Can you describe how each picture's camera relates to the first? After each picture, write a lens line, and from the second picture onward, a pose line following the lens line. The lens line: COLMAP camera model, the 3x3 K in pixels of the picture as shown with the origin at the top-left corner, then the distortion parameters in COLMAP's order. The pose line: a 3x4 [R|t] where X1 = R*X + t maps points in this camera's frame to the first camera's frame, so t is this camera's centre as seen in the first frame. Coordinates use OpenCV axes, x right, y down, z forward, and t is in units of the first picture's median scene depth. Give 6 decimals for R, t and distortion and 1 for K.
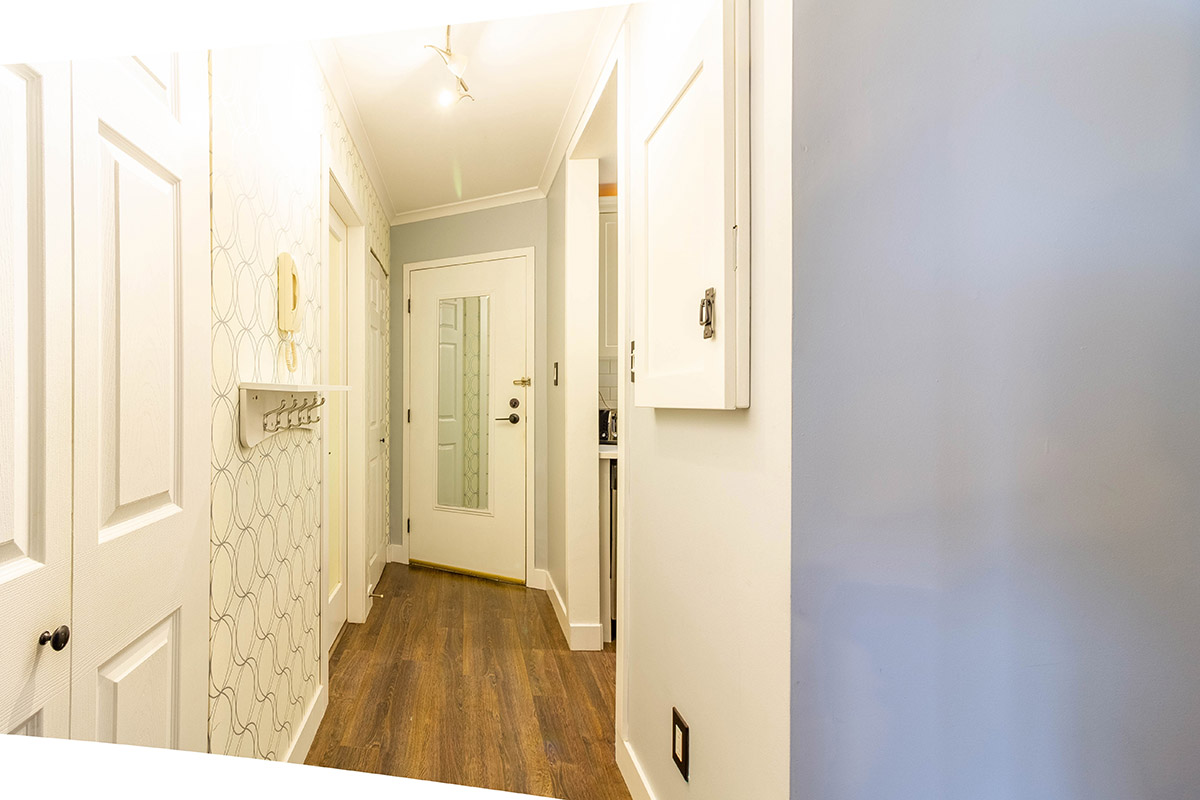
lens RADIAL K [[572.8, 0, 627.0], [0, 572.8, 404.8], [0, 0, 1]] dist [0.001332, 0.000083]
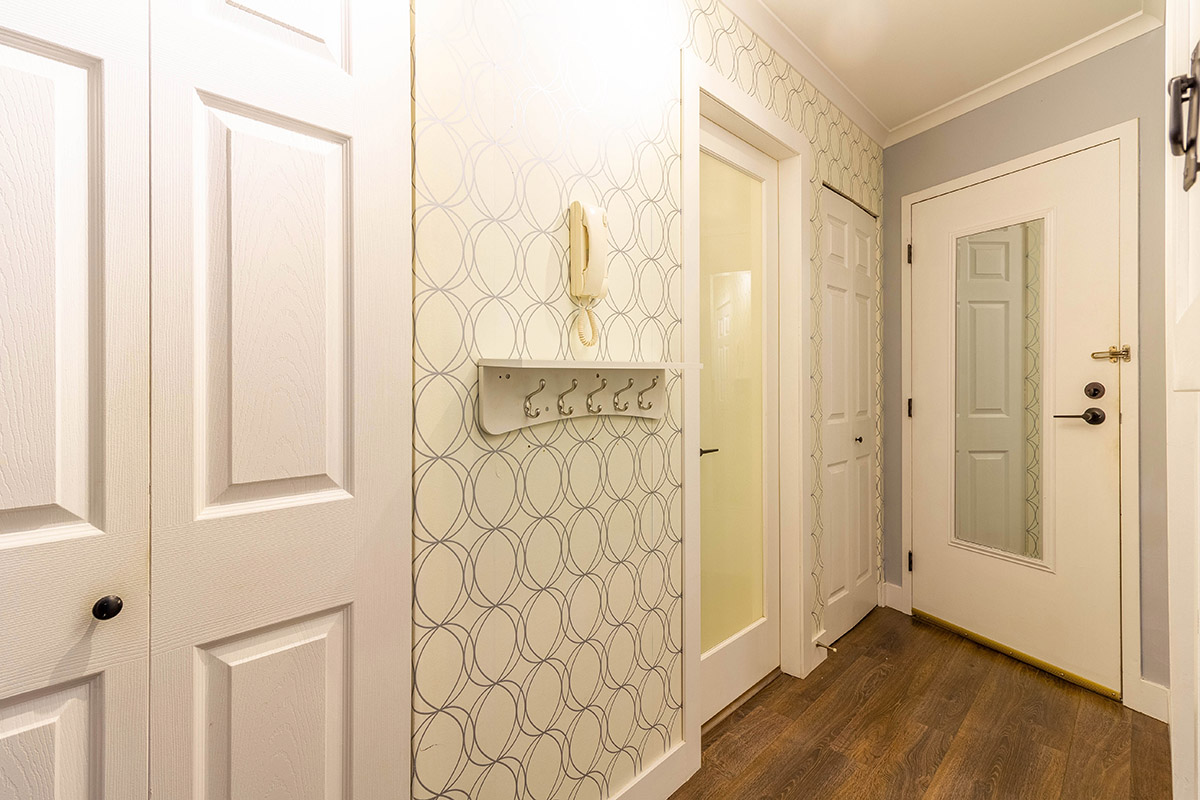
lens RADIAL K [[707.1, 0, 601.5], [0, 707.1, 391.8], [0, 0, 1]] dist [0.001369, 0.000662]
pose [[0.602831, 0.001209, -0.797868, 0.123992], [-0.005646, 0.999980, -0.002750, 0.005550], [0.797849, 0.006162, 0.602826, 0.217467]]
